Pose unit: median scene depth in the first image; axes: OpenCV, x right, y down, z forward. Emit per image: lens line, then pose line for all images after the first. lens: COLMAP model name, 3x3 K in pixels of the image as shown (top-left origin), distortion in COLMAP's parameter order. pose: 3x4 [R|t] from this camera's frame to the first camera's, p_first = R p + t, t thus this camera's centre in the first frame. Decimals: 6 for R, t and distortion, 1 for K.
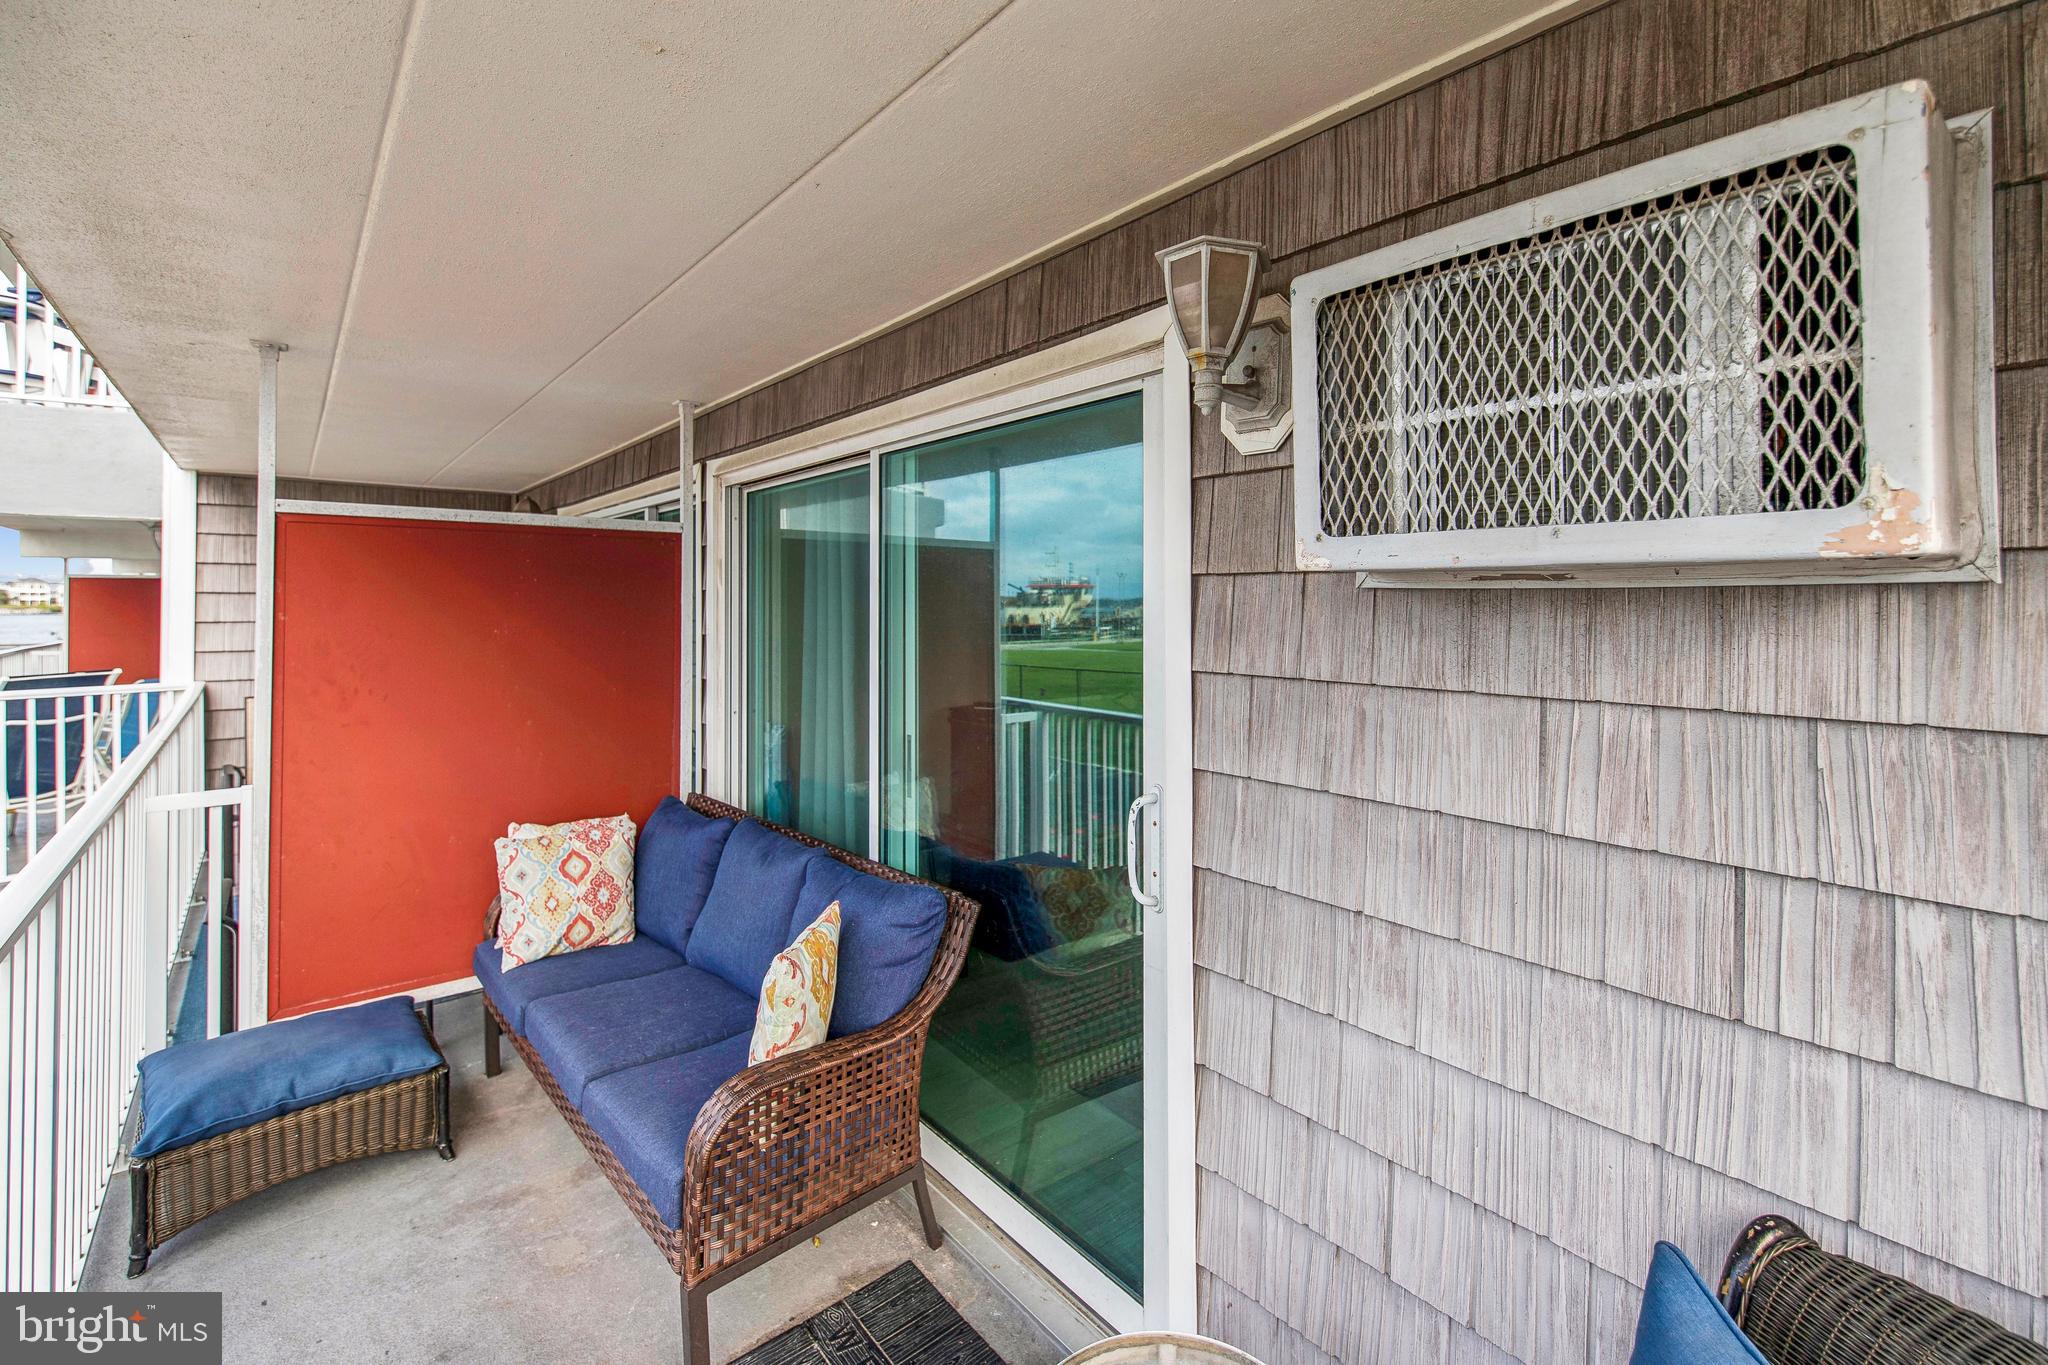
lens RADIAL K [[899.1, 0, 1027.1], [0, 899.1, 597.0], [0, 0, 1]] dist [-0.002949, -0.001099]
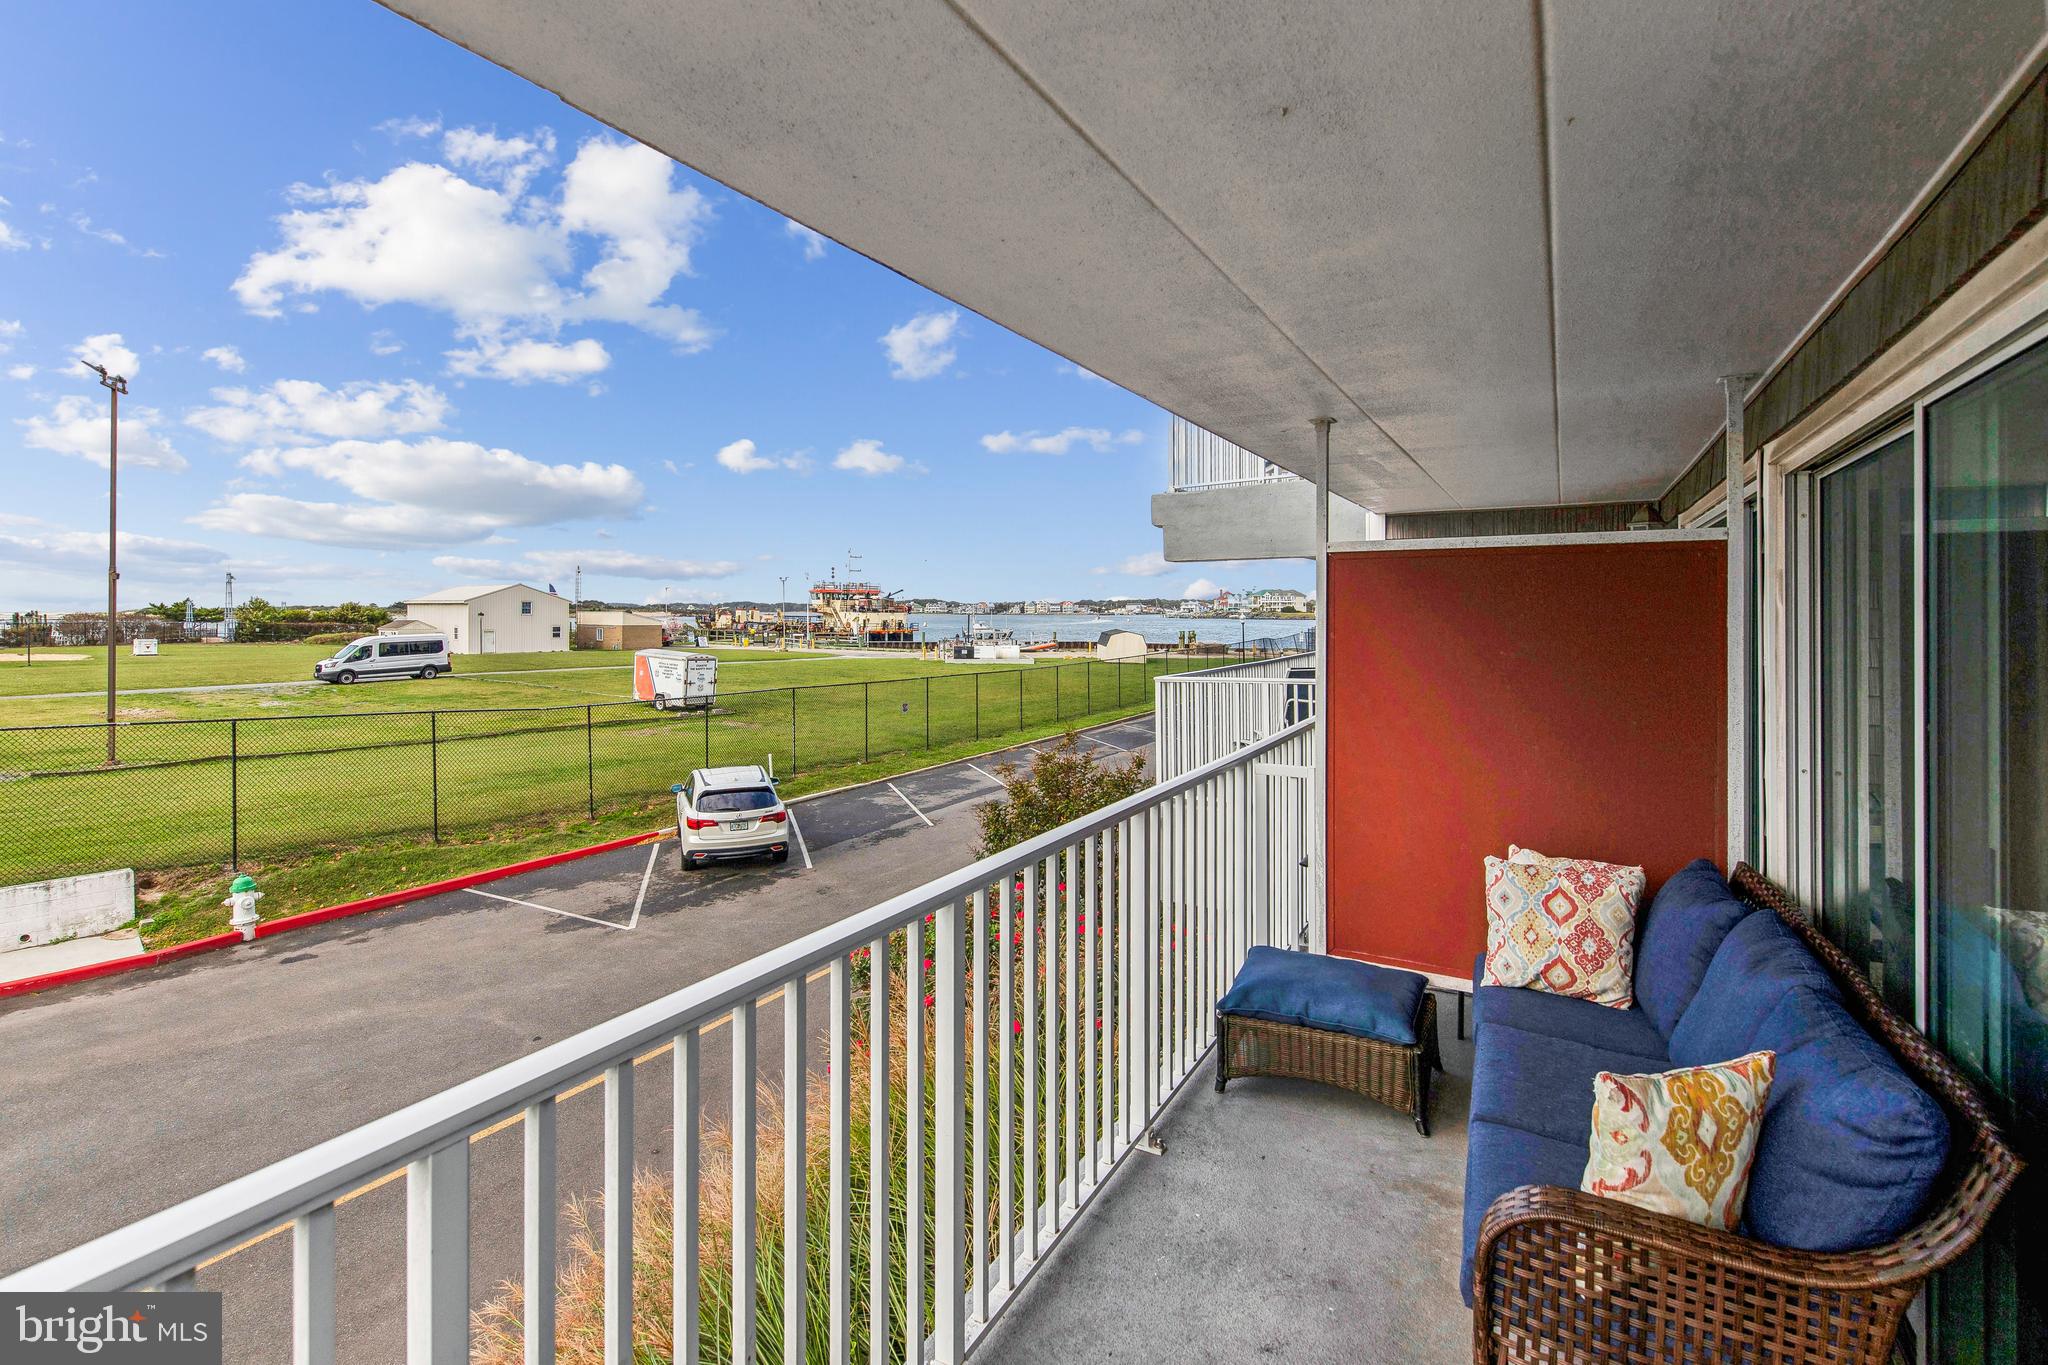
lens RADIAL K [[917.6, 0, 1042.7], [0, 917.6, 615.8], [0, 0, 1]] dist [-0.005231, -0.001178]
pose [[0.354472, 0.002078, -0.935064, 0.207698], [0.008160, 0.999953, 0.005316, -0.014434], [0.935031, -0.009515, 0.354438, 0.156856]]
